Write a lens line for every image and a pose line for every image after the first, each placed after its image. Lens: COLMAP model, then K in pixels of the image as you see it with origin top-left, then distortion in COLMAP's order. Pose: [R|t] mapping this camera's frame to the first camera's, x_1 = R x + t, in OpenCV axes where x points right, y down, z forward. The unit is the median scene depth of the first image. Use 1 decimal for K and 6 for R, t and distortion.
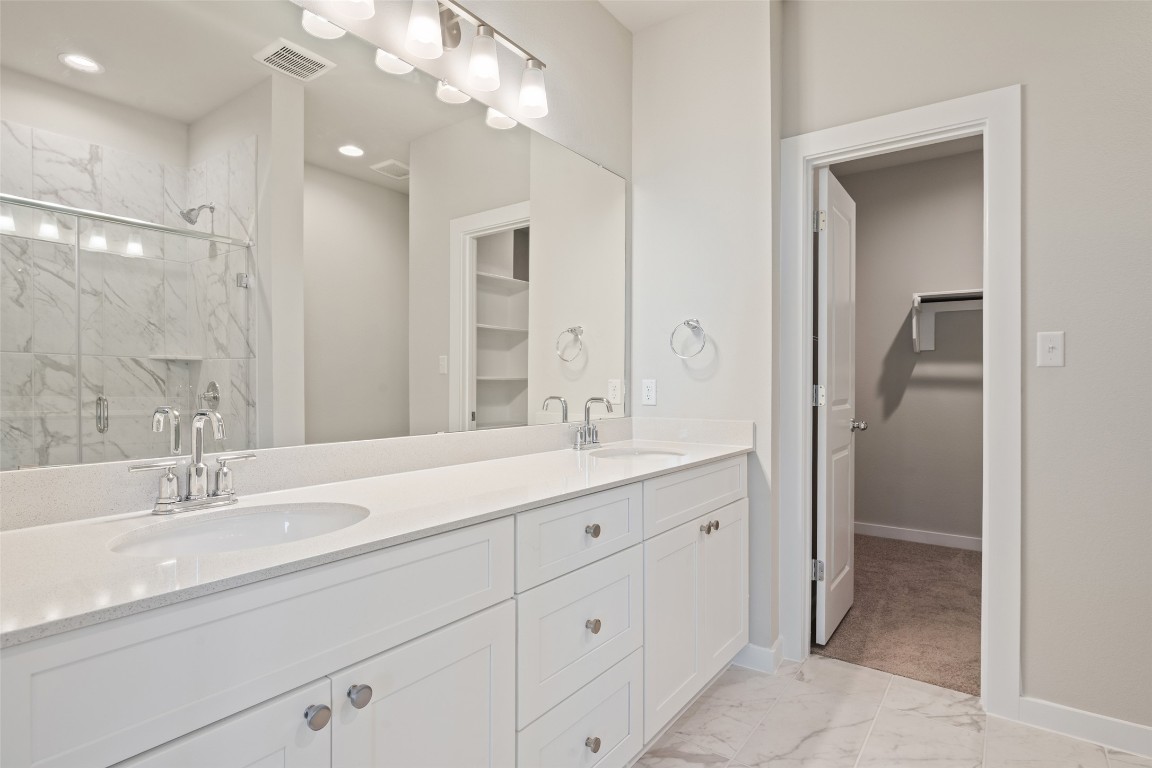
lens RADIAL K [[576.4, 0, 583.2], [0, 576.4, 380.5], [0, 0, 1]] dist [0.002523, -0.004597]
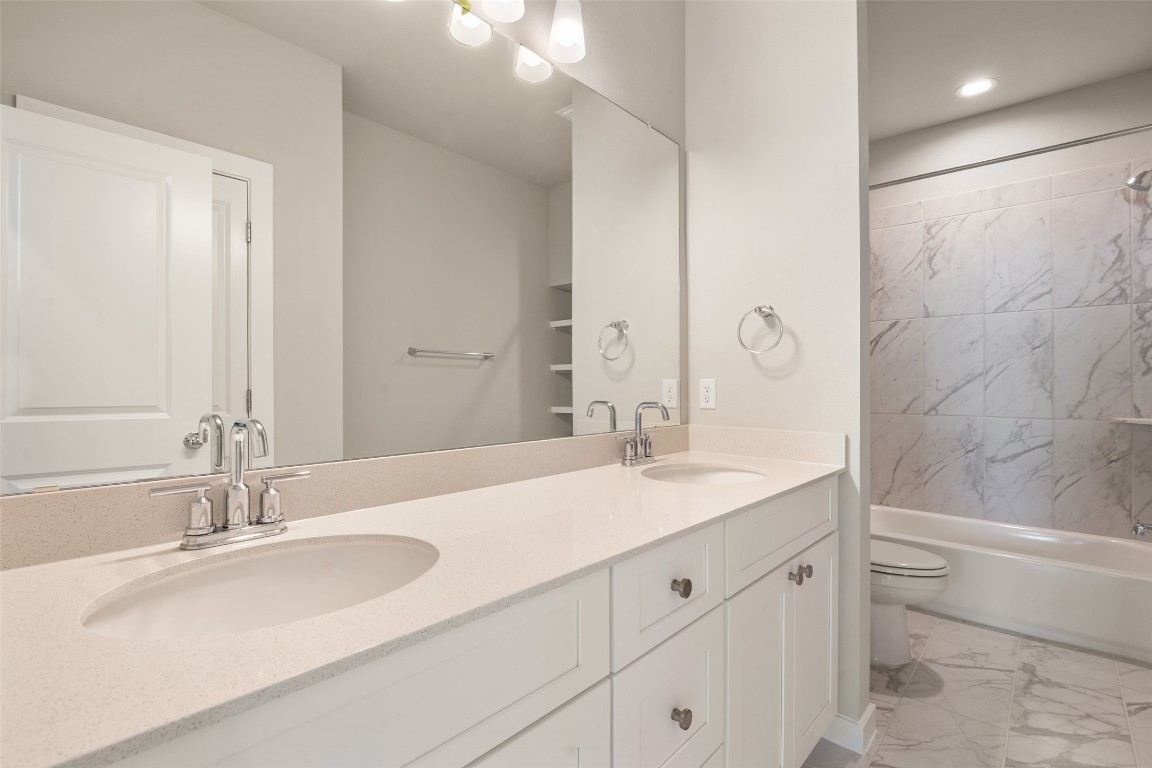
lens RADIAL K [[525.1, 0, 570.3], [0, 525.1, 382.7], [0, 0, 1]] dist [-0.002264, -0.002083]
pose [[0.995963, -0.007540, -0.089443, -0.021607], [0.007010, 0.999956, -0.006237, 0.006414], [0.089486, 0.005585, 0.995972, 0.240591]]
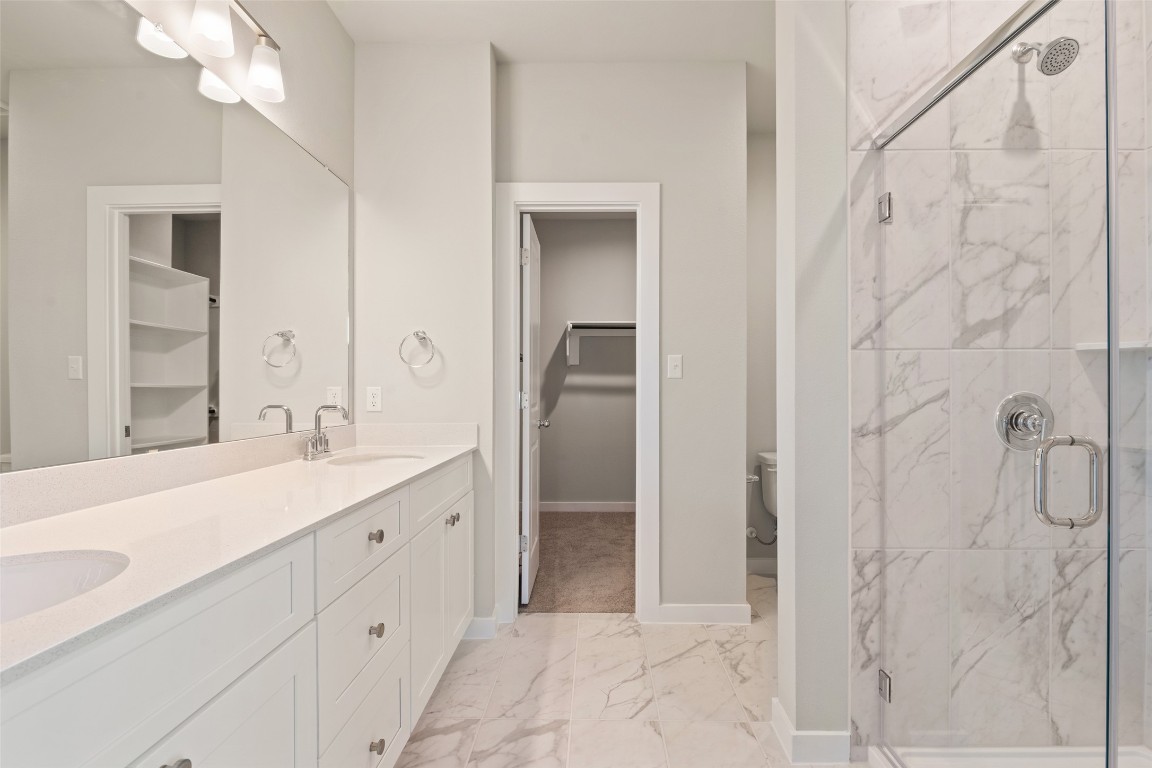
lens RADIAL K [[525.1, 0, 575.0], [0, 525.1, 389.7], [0, 0, 1]] dist [-0.002264, -0.002083]
pose [[0.819258, -0.002268, 0.573420, -0.141626], [0.000048, 0.999992, 0.003887, 0.000003], [-0.573425, -0.003157, 0.819252, 0.031812]]
